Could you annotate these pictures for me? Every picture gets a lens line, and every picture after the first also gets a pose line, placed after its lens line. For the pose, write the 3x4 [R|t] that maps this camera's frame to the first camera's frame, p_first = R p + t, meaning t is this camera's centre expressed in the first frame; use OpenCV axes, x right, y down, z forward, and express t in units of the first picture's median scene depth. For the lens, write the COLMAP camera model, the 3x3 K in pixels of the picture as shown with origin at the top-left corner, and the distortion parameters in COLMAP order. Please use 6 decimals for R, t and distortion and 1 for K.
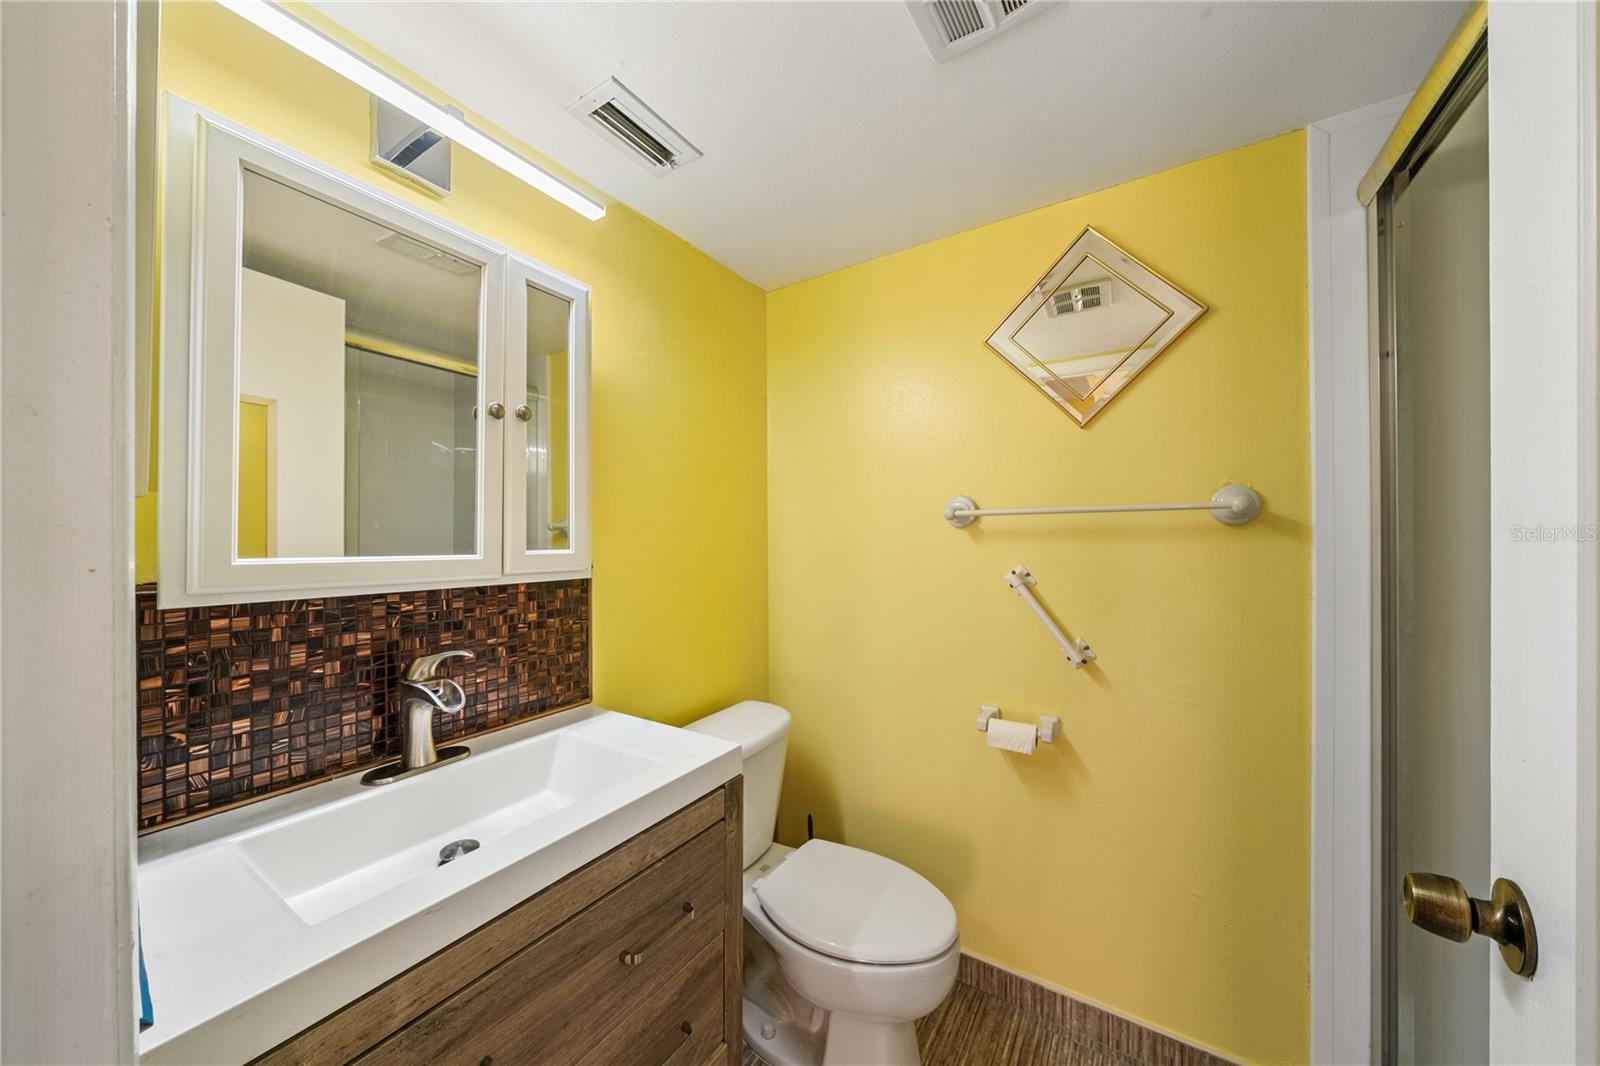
lens RADIAL K [[553.7, 0, 796.3], [0, 553.7, 531.7], [0, 0, 1]] dist [-0.008327, 0.000830]
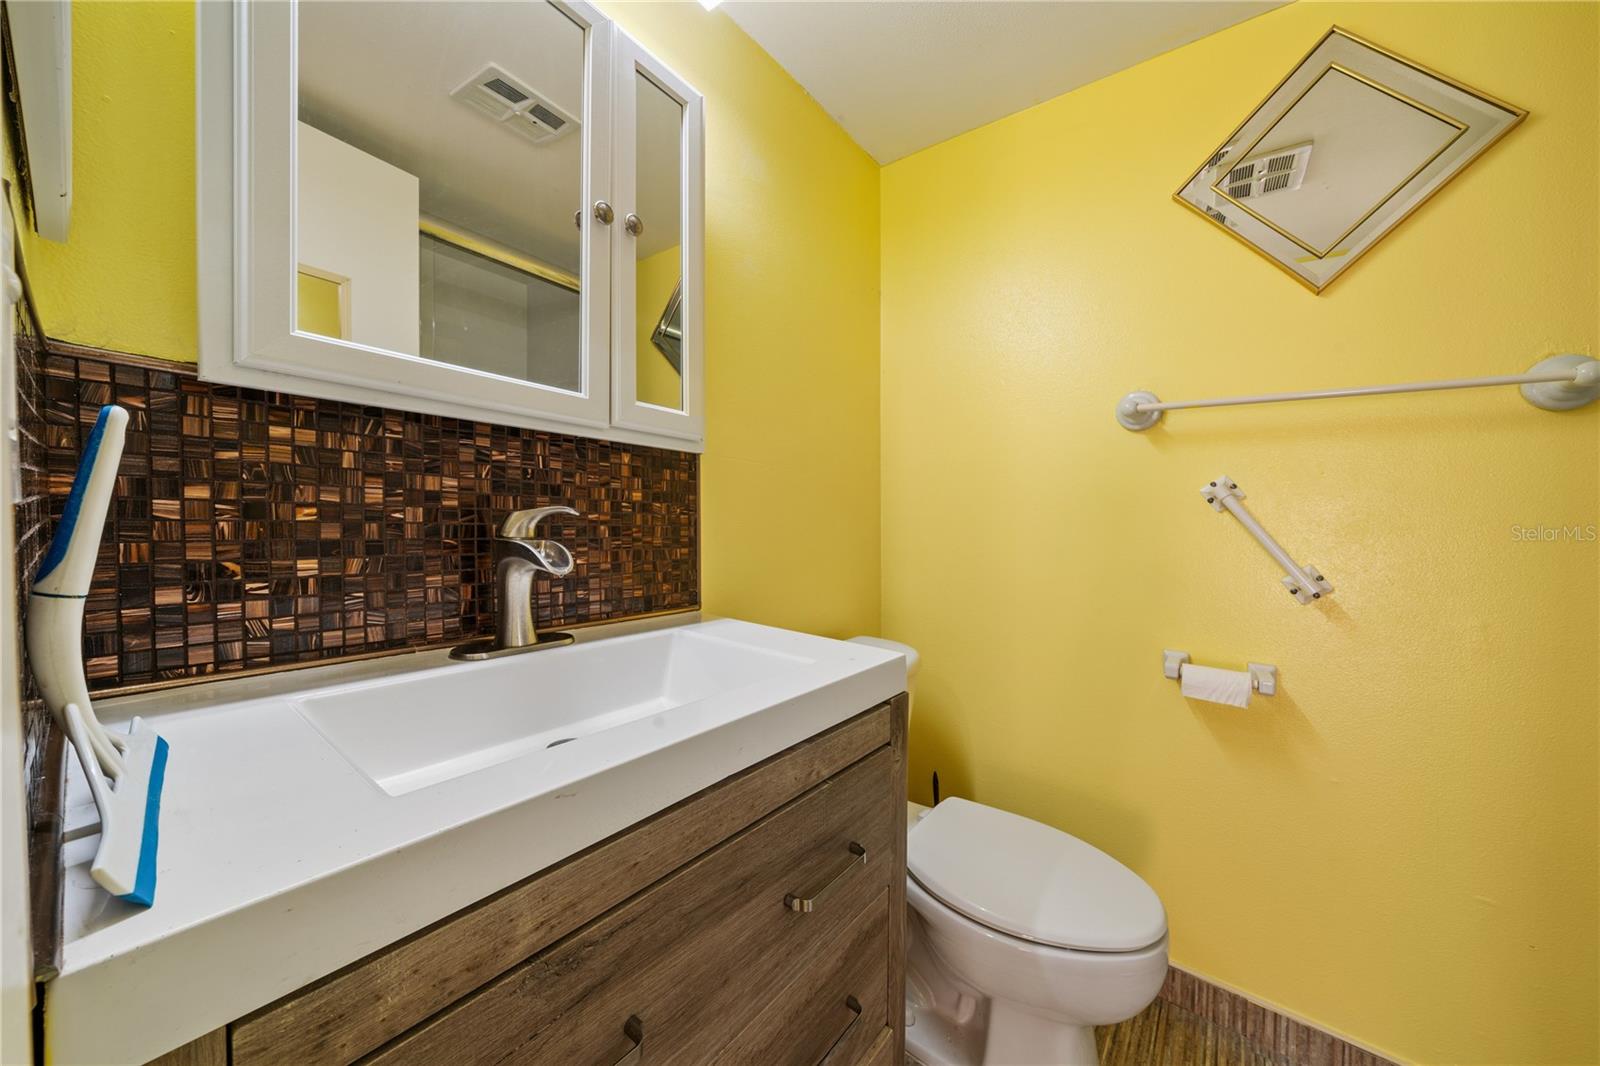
lens RADIAL K [[553.7, 0, 772.1], [0, 553.7, 551.9], [0, 0, 1]] dist [-0.008327, 0.000830]
pose [[0.993674, 0.021502, -0.110223, -0.220732], [-0.016770, 0.998905, 0.043675, 0.232630], [0.111041, -0.041550, 0.992947, 0.243212]]
